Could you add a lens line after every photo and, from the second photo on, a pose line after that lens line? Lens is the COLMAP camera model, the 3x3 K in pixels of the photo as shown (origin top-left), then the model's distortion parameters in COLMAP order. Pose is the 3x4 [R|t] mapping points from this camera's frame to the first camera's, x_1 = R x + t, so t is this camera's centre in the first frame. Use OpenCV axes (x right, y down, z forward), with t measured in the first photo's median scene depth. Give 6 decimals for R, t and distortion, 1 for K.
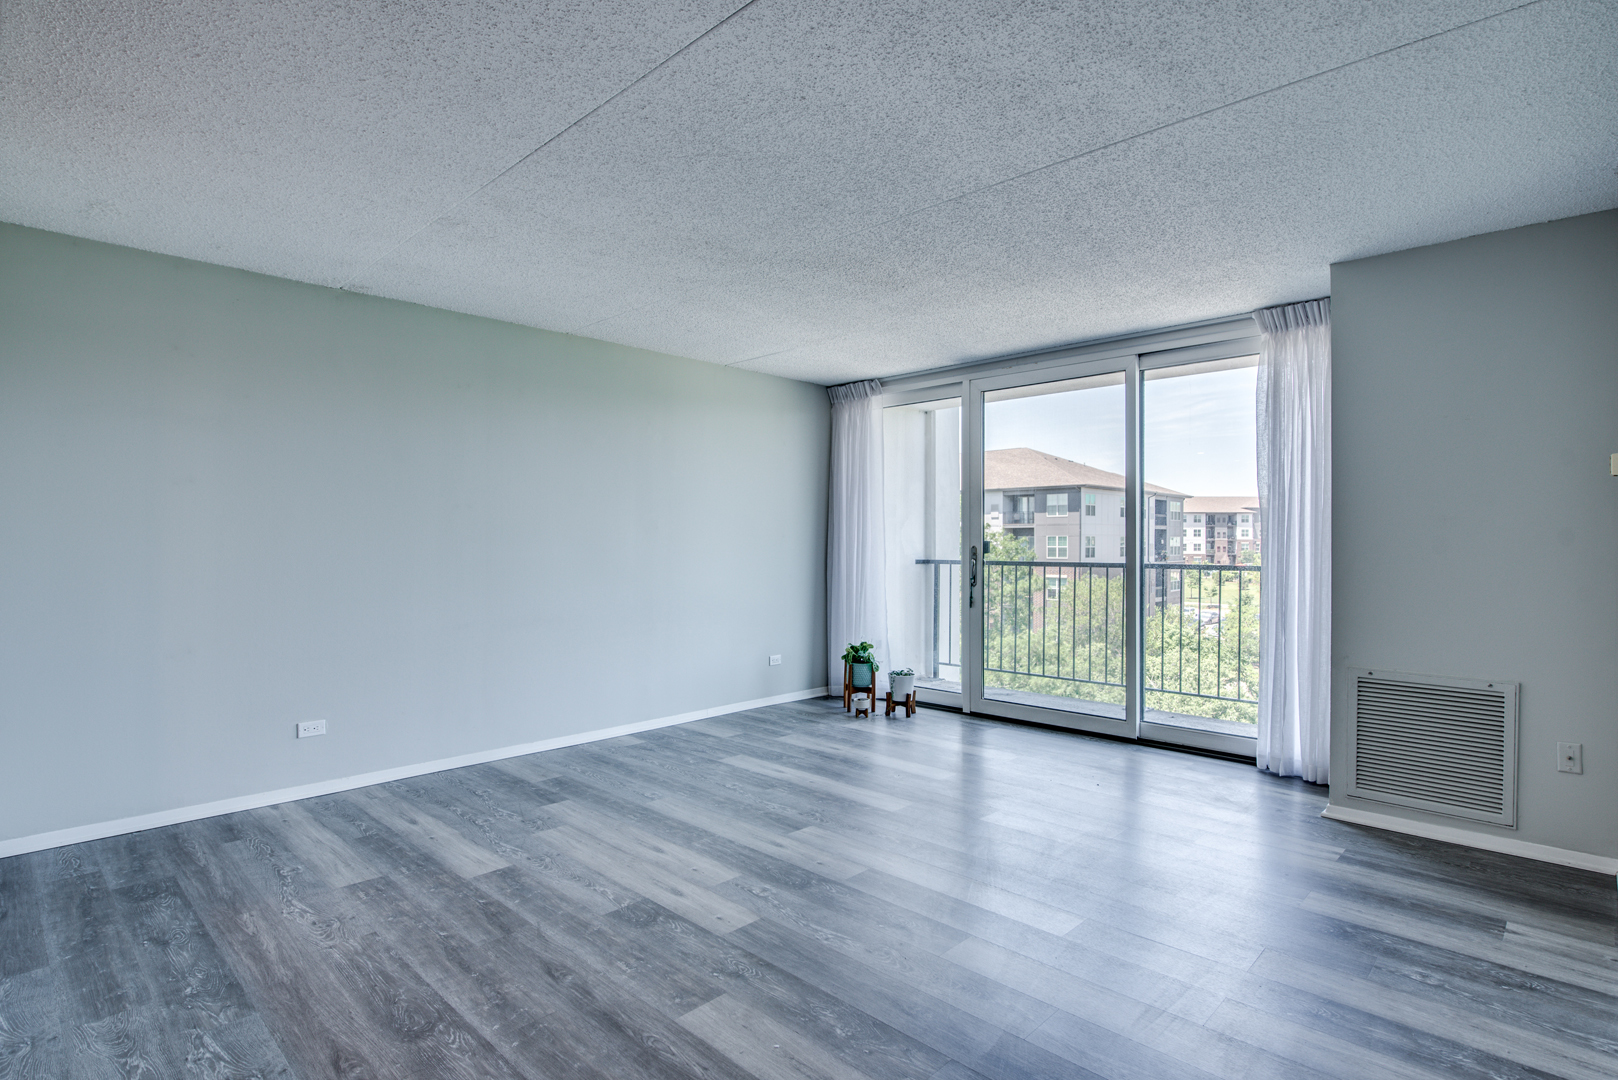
lens RADIAL K [[804.8, 0, 811.5], [0, 804.8, 544.9], [0, 0, 1]] dist [-0.008188, -0.002740]
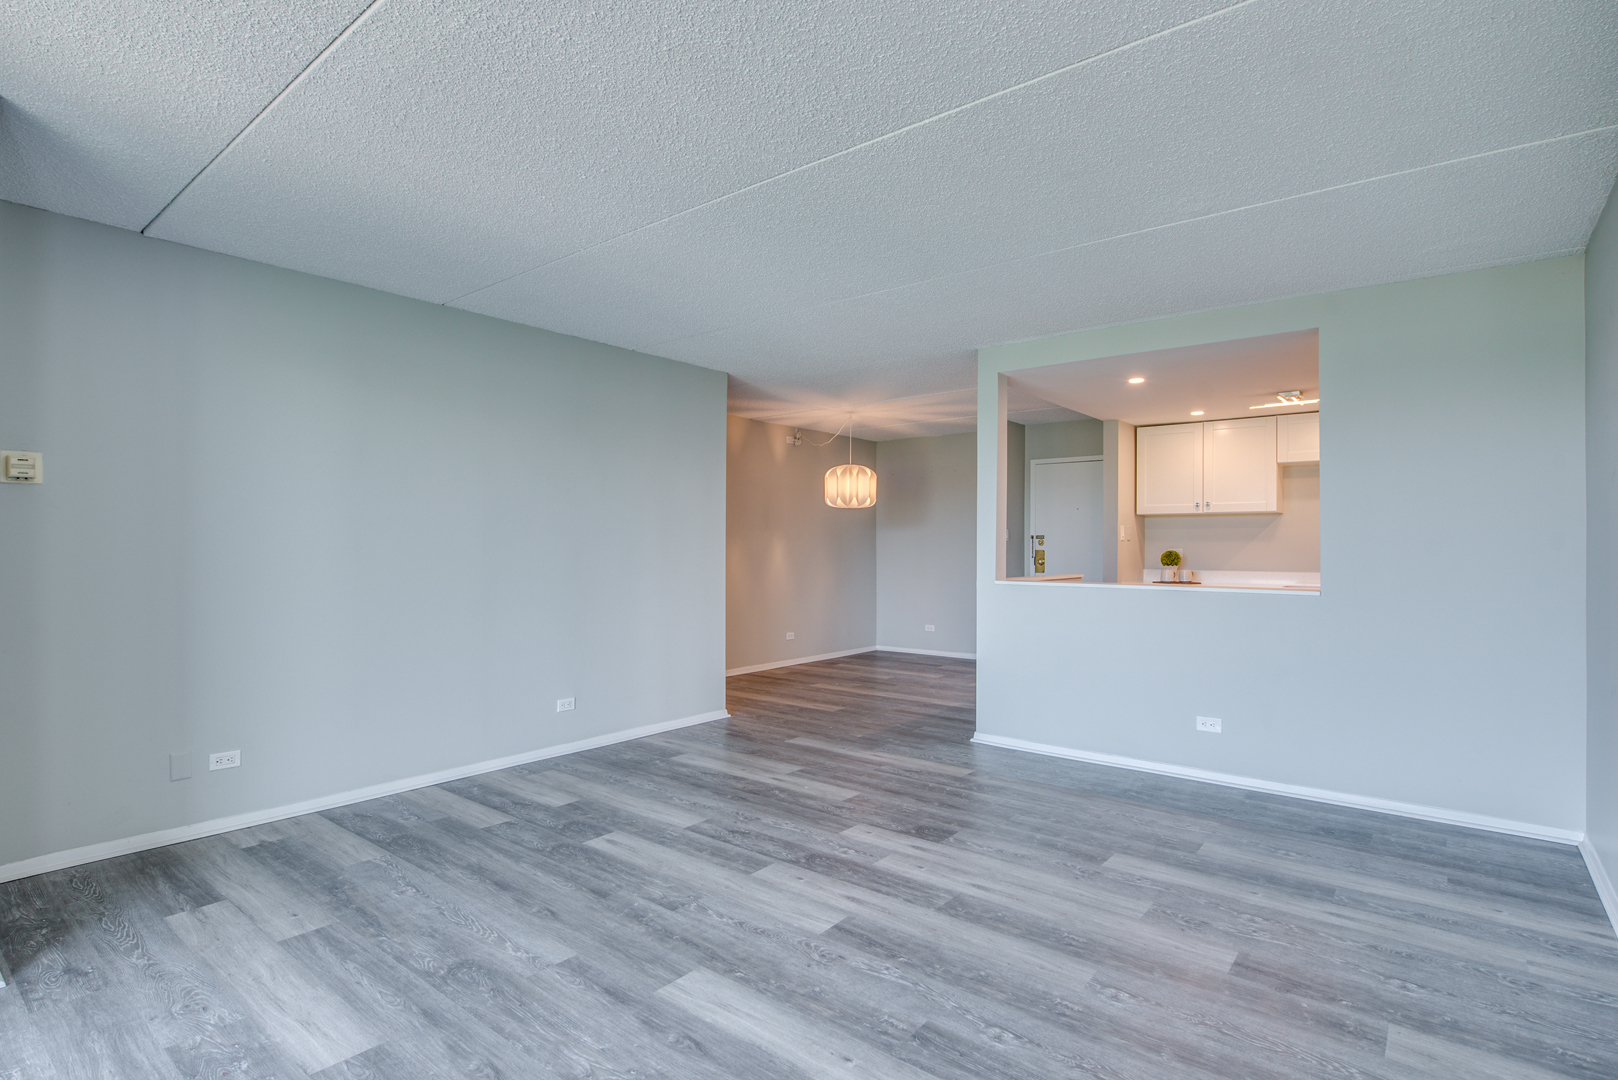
lens RADIAL K [[804.8, 0, 802.7], [0, 804.8, 544.4], [0, 0, 1]] dist [-0.008188, -0.002740]
pose [[-0.996809, -0.006153, -0.079591, 0.089938], [-0.006403, 0.999975, 0.002892, -0.009358], [0.079571, 0.003392, -0.996823, 2.026349]]
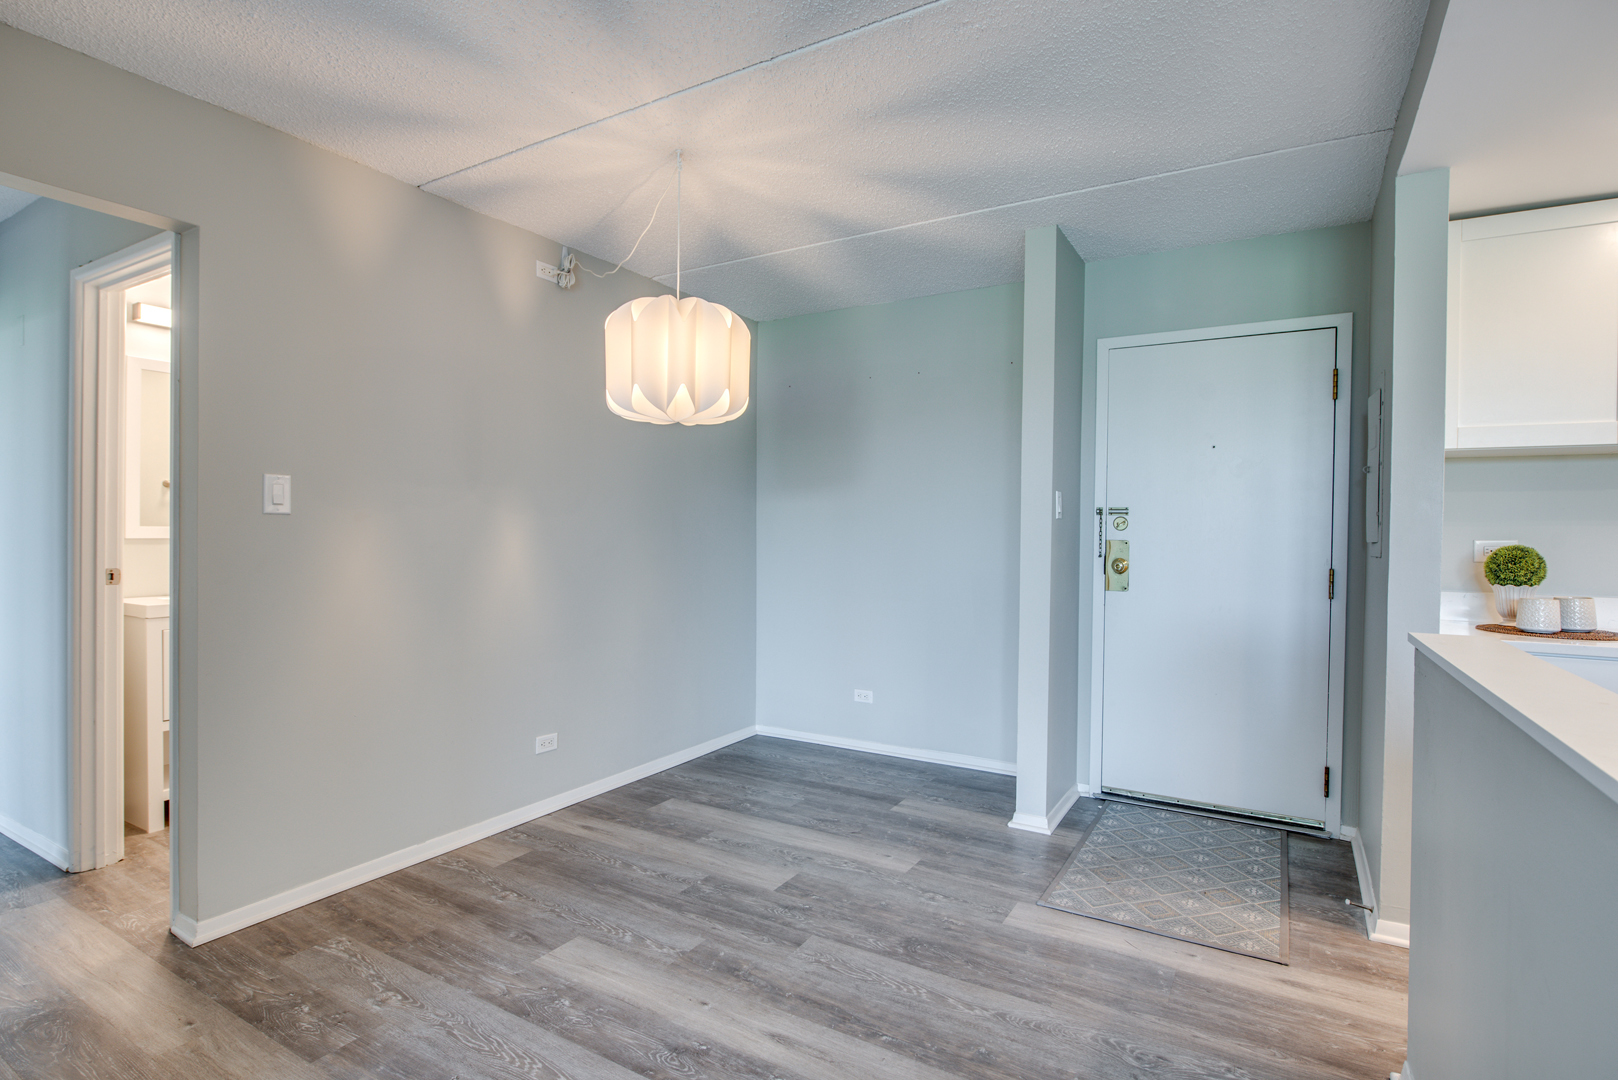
lens RADIAL K [[804.8, 0, 828.6], [0, 804.8, 536.2], [0, 0, 1]] dist [-0.008188, -0.002740]
pose [[-0.969721, -0.009378, -0.244036, -0.204144], [-0.012734, 0.999845, 0.012175, -0.002797], [0.243884, 0.014913, -0.969690, 0.450641]]
